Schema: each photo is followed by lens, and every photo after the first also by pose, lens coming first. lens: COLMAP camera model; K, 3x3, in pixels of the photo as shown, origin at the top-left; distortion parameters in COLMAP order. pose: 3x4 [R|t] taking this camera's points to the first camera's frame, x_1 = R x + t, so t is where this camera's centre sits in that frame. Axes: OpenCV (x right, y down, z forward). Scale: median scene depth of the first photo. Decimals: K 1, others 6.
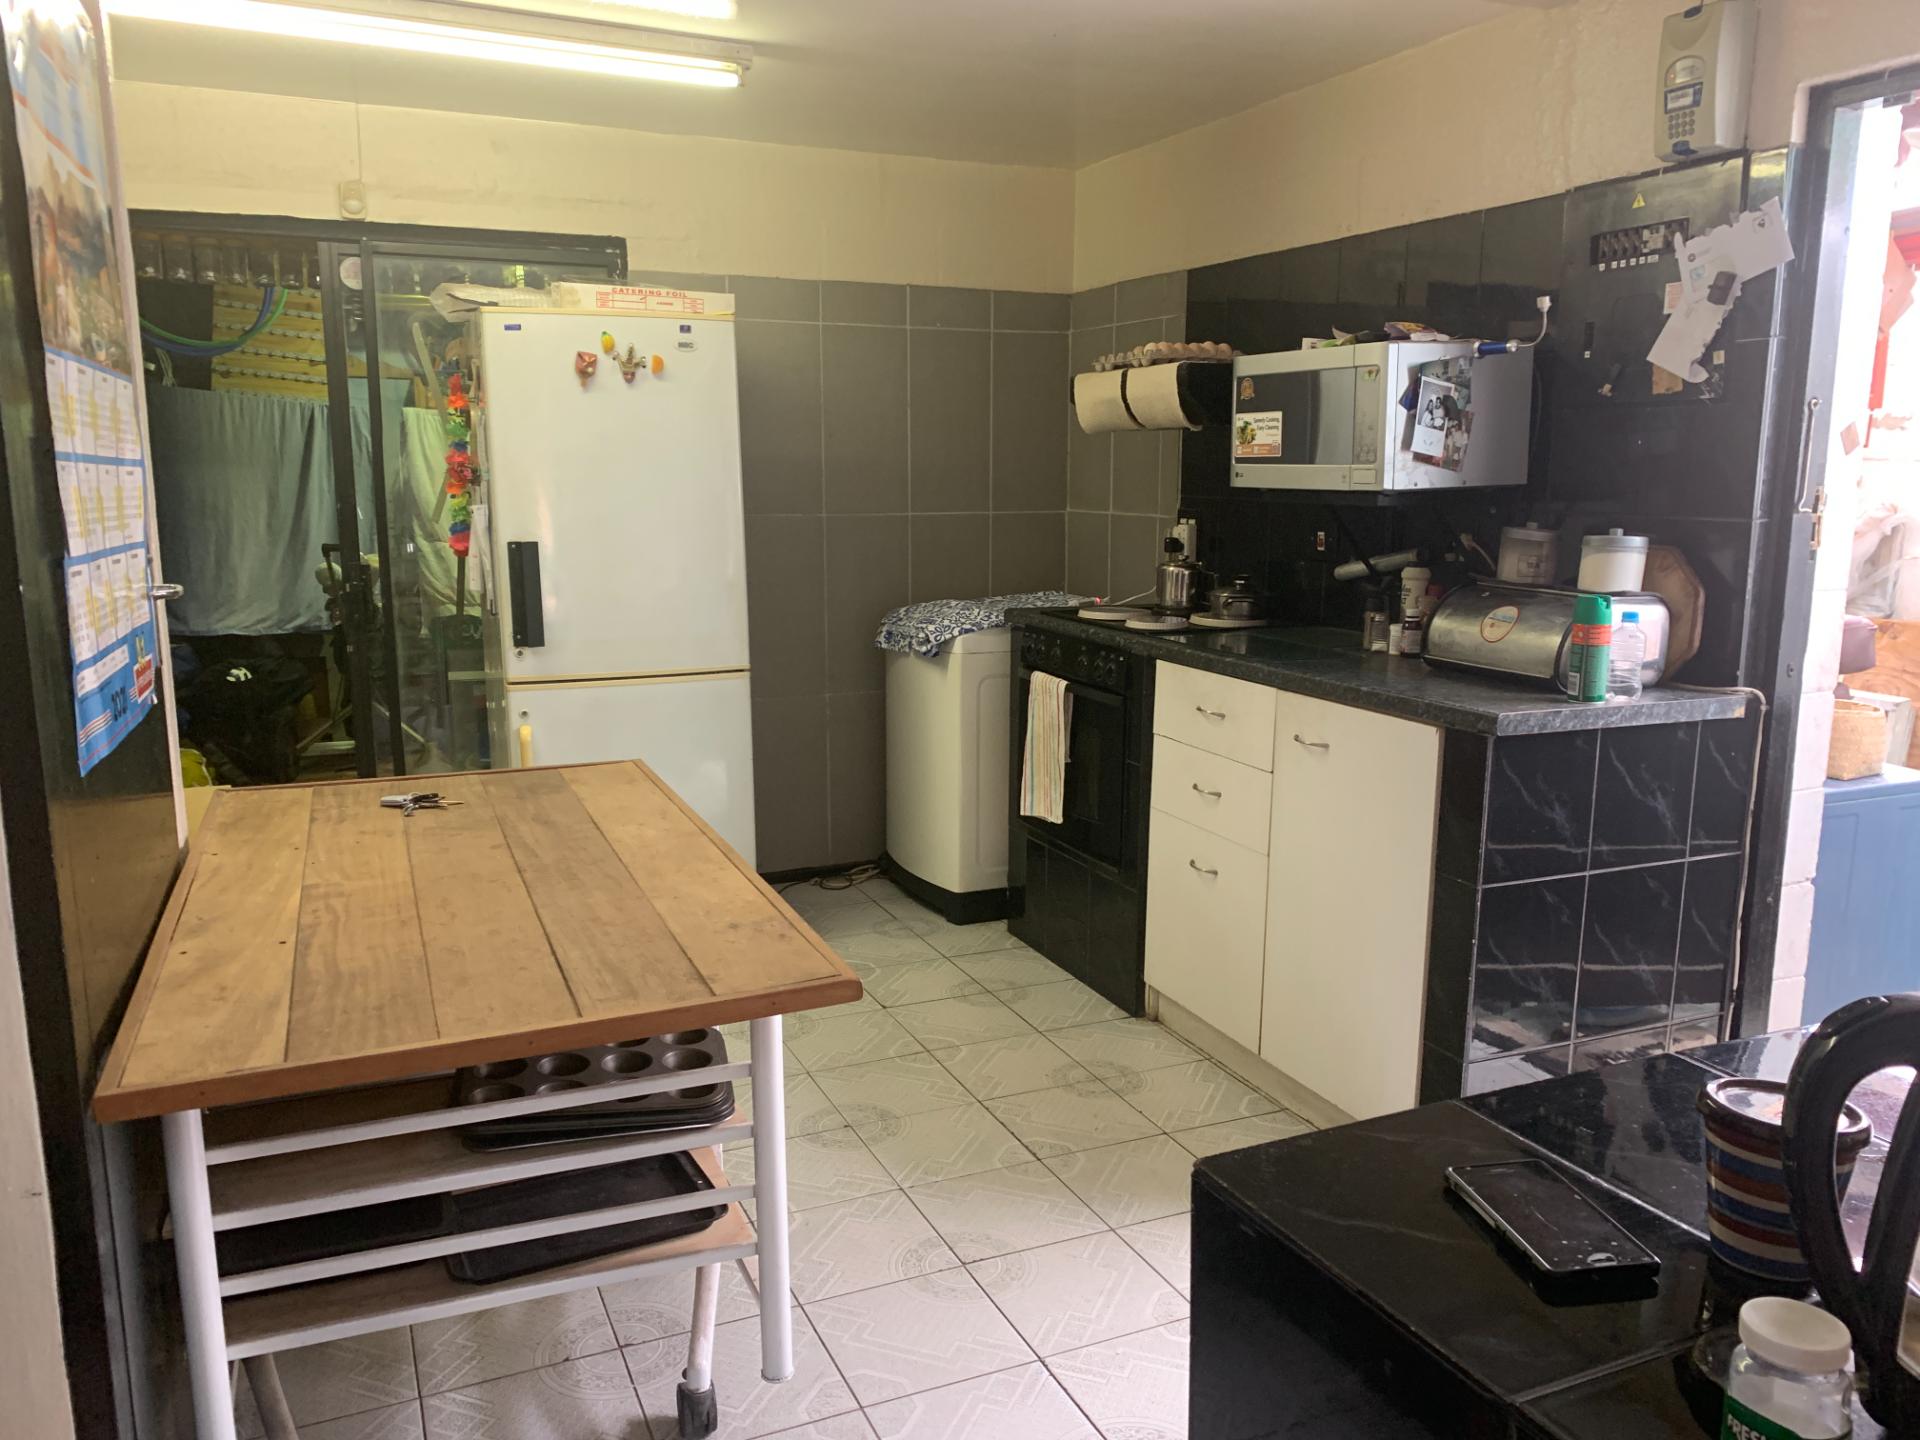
lens RADIAL K [[1457.0, 0, 984.6], [0, 1457.0, 761.2], [0, 0, 1]] dist [0.057933, -0.068844]
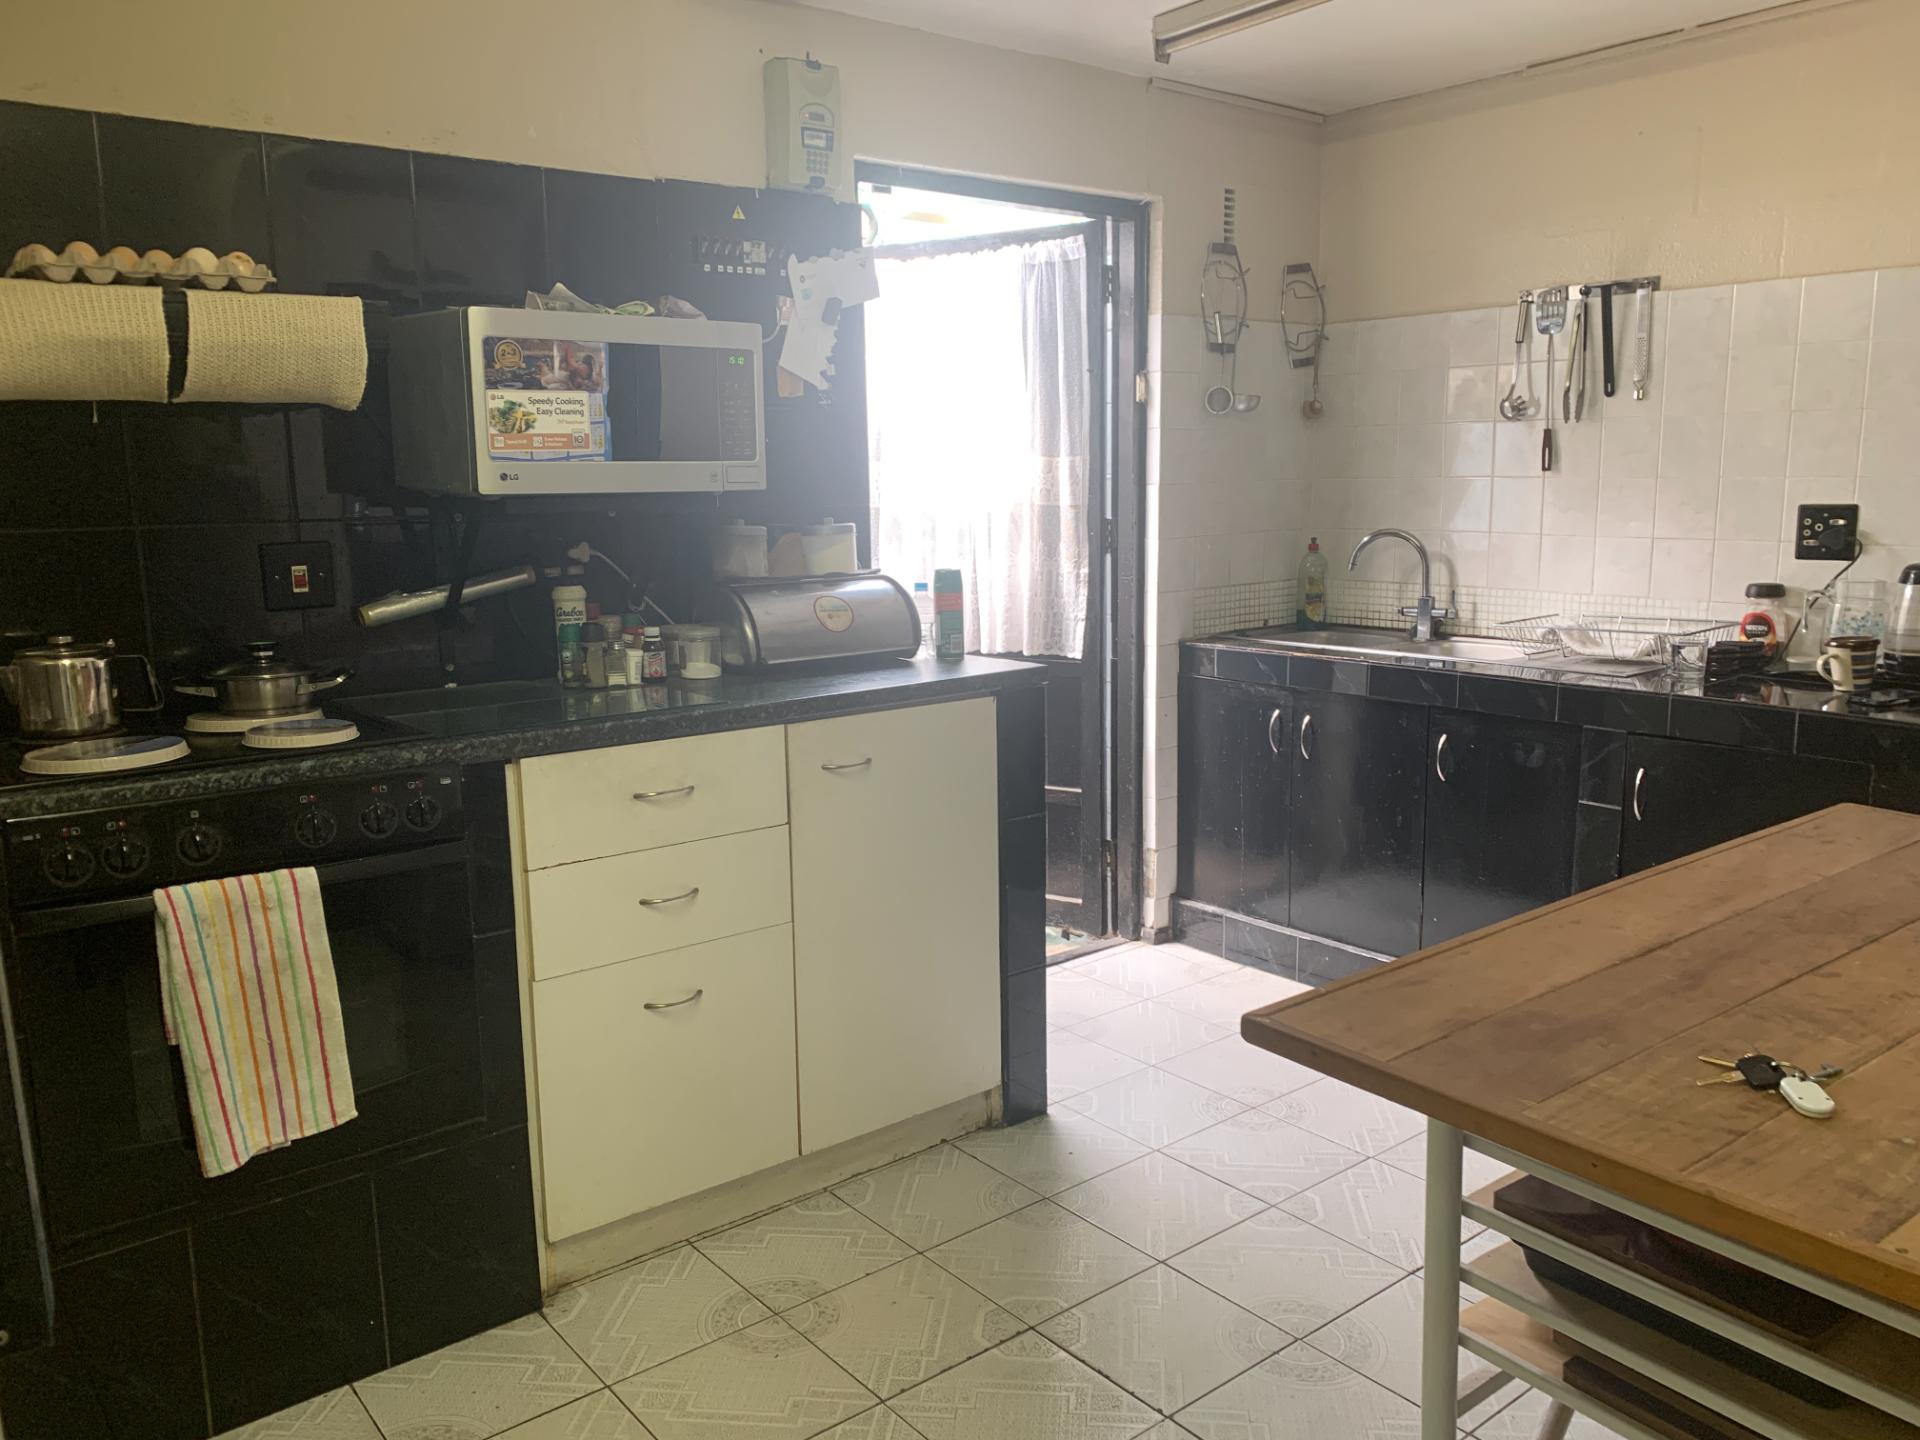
lens RADIAL K [[1457.0, 0, 973.5], [0, 1457.0, 739.2], [0, 0, 1]] dist [0.057933, -0.068844]
pose [[-0.248464, -0.183441, 0.951113, -0.541586], [0.208824, 0.948671, 0.237522, -0.187771], [-0.945864, 0.257631, -0.197403, 0.914178]]
